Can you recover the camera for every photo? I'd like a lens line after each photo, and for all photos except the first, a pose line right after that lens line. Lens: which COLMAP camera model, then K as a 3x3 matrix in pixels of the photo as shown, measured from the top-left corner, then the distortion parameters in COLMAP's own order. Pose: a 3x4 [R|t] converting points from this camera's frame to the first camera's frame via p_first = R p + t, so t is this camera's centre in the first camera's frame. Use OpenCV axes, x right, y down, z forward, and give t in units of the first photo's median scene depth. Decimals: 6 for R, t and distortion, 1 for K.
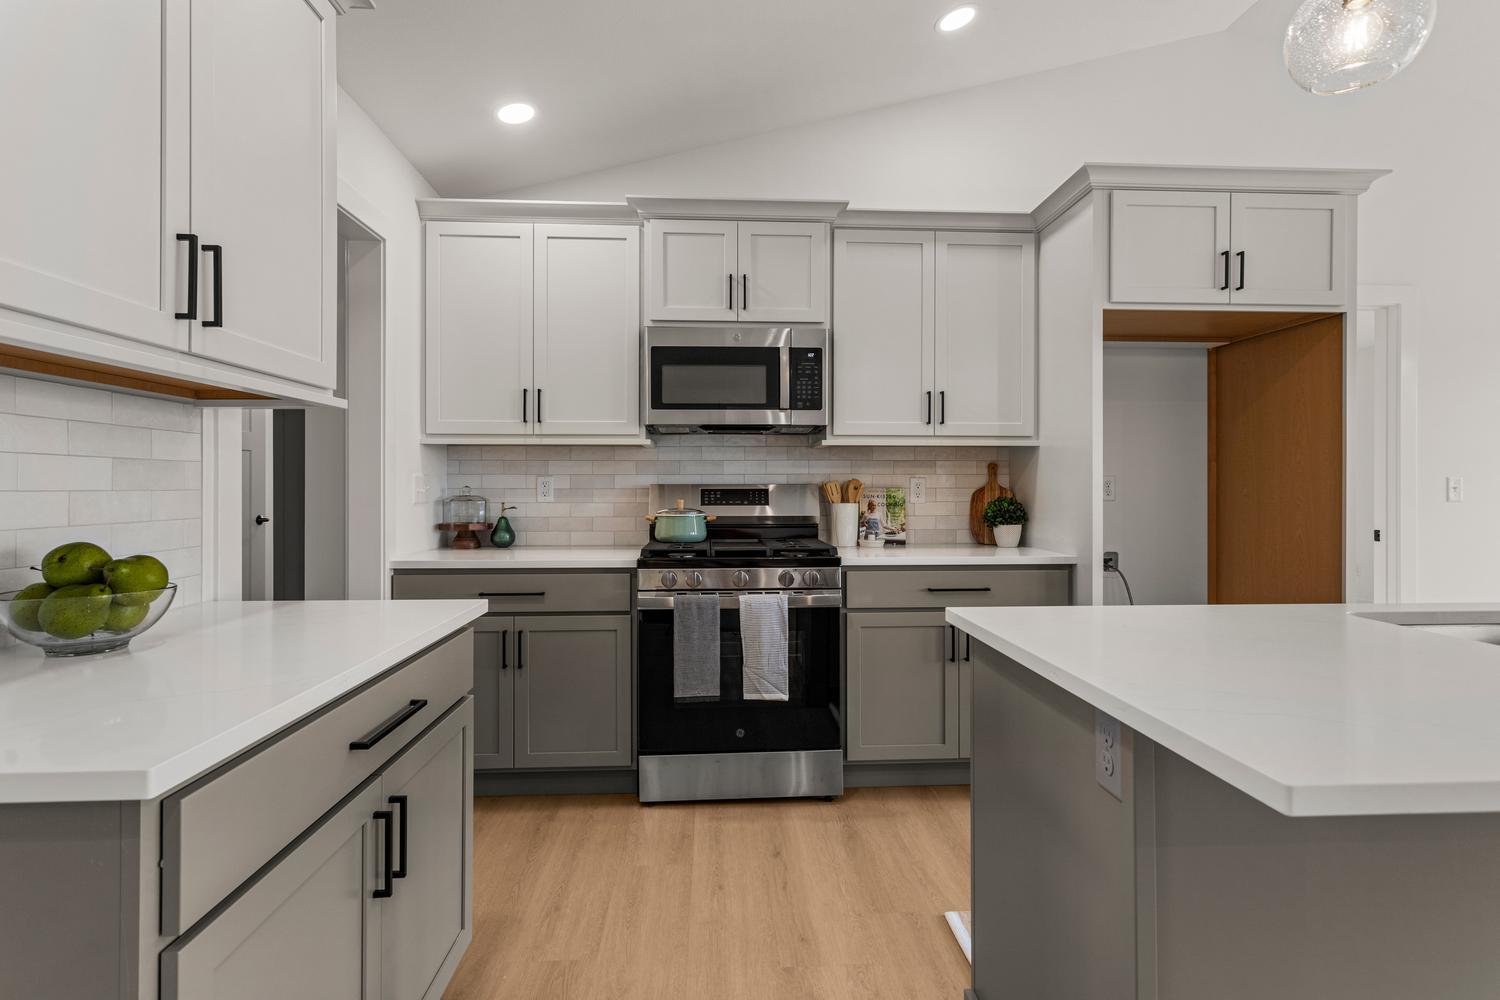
lens RADIAL K [[729.7, 0, 745.1], [0, 729.7, 483.4], [0, 0, 1]] dist [0.002636, 0.001135]
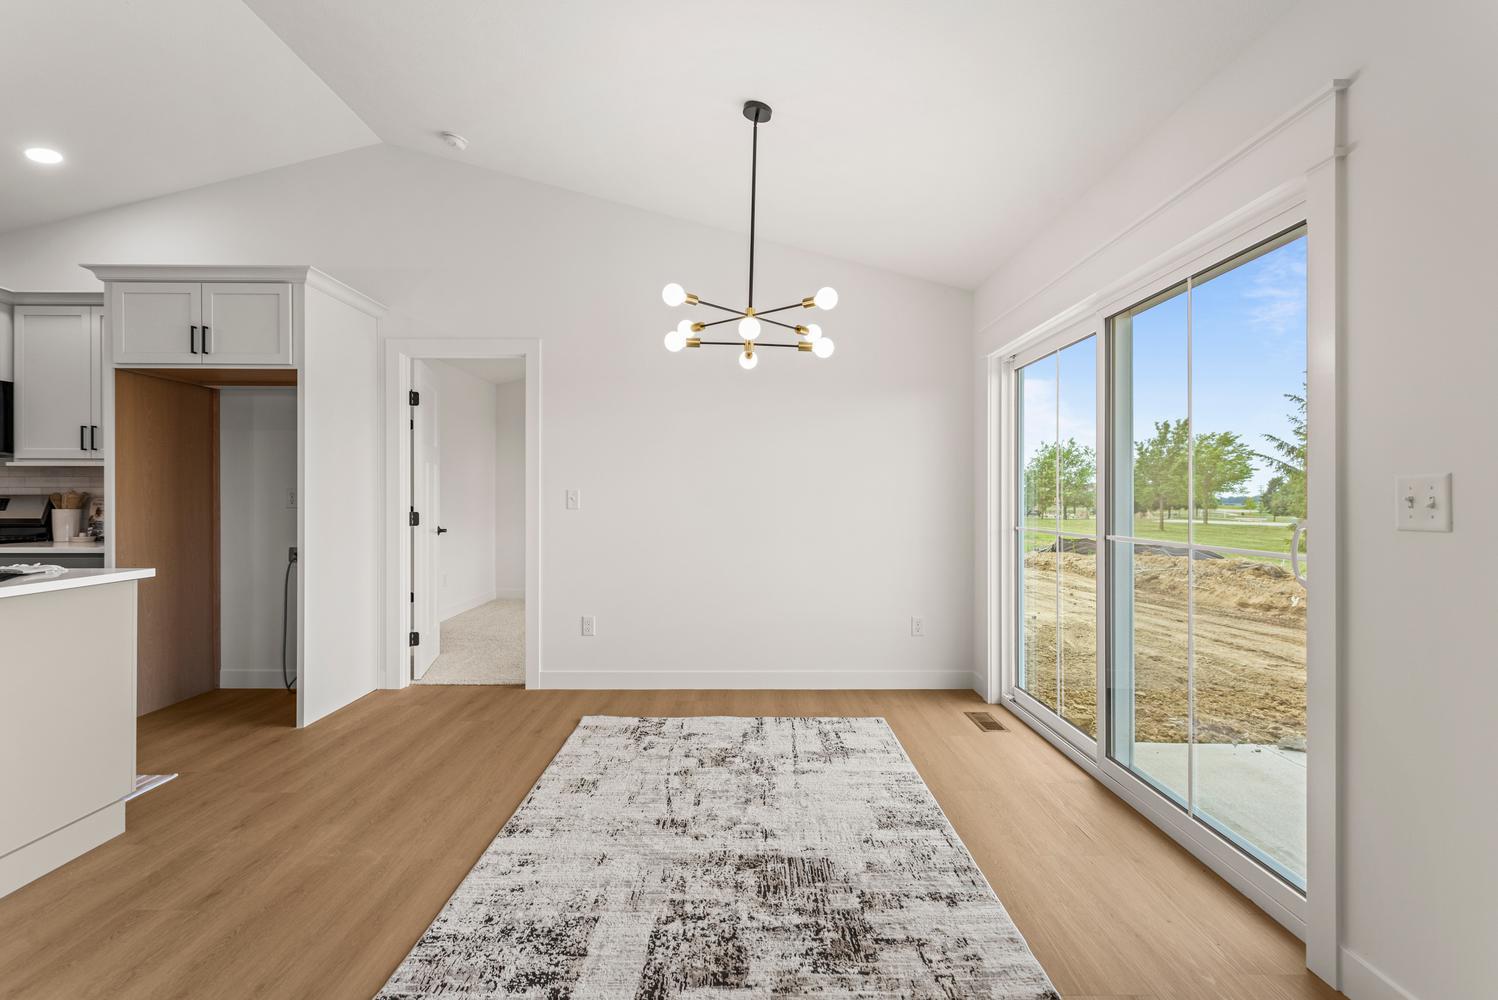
lens RADIAL K [[728.7, 0, 744.0], [0, 728.7, 498.4], [0, 0, 1]] dist [0.002636, 0.001135]
pose [[0.998690, 0.001052, -0.051161, 1.588660], [-0.000812, 0.999989, 0.004711, 0.000303], [0.051165, -0.004663, 0.998679, -0.290763]]
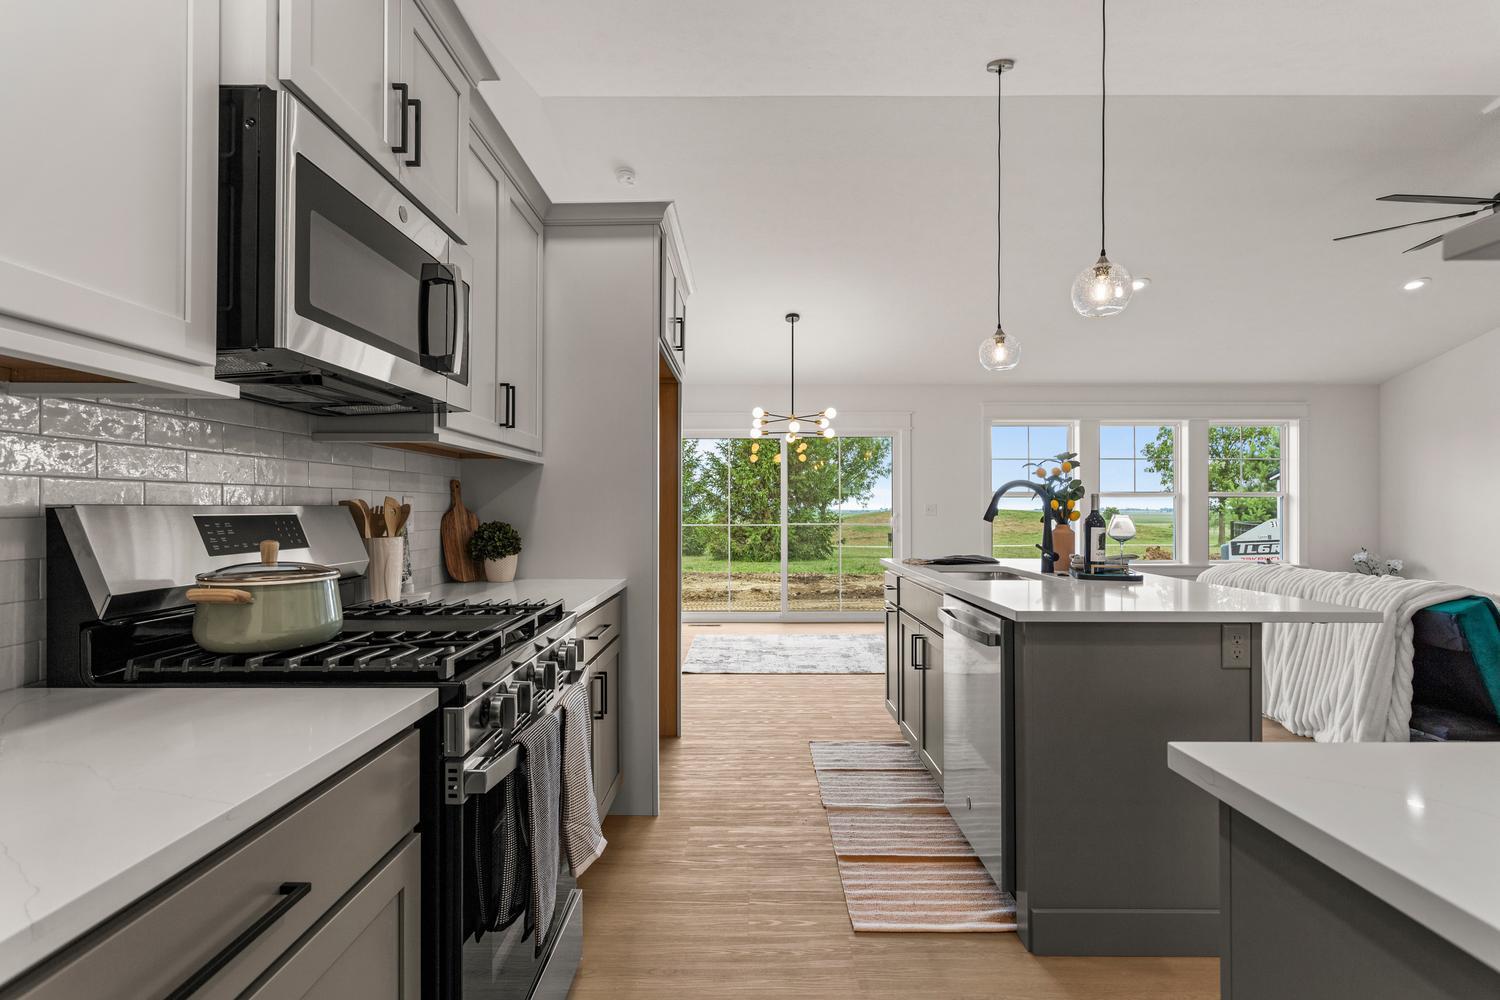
lens RADIAL K [[729.7, 0, 756.9], [0, 729.7, 503.7], [0, 0, 1]] dist [0.002636, 0.001135]
pose [[0.044641, 0.005427, 0.998988, -0.503463], [-0.003775, 0.999979, -0.005263, 0.001235], [-0.998996, -0.003536, 0.044660, 0.733394]]
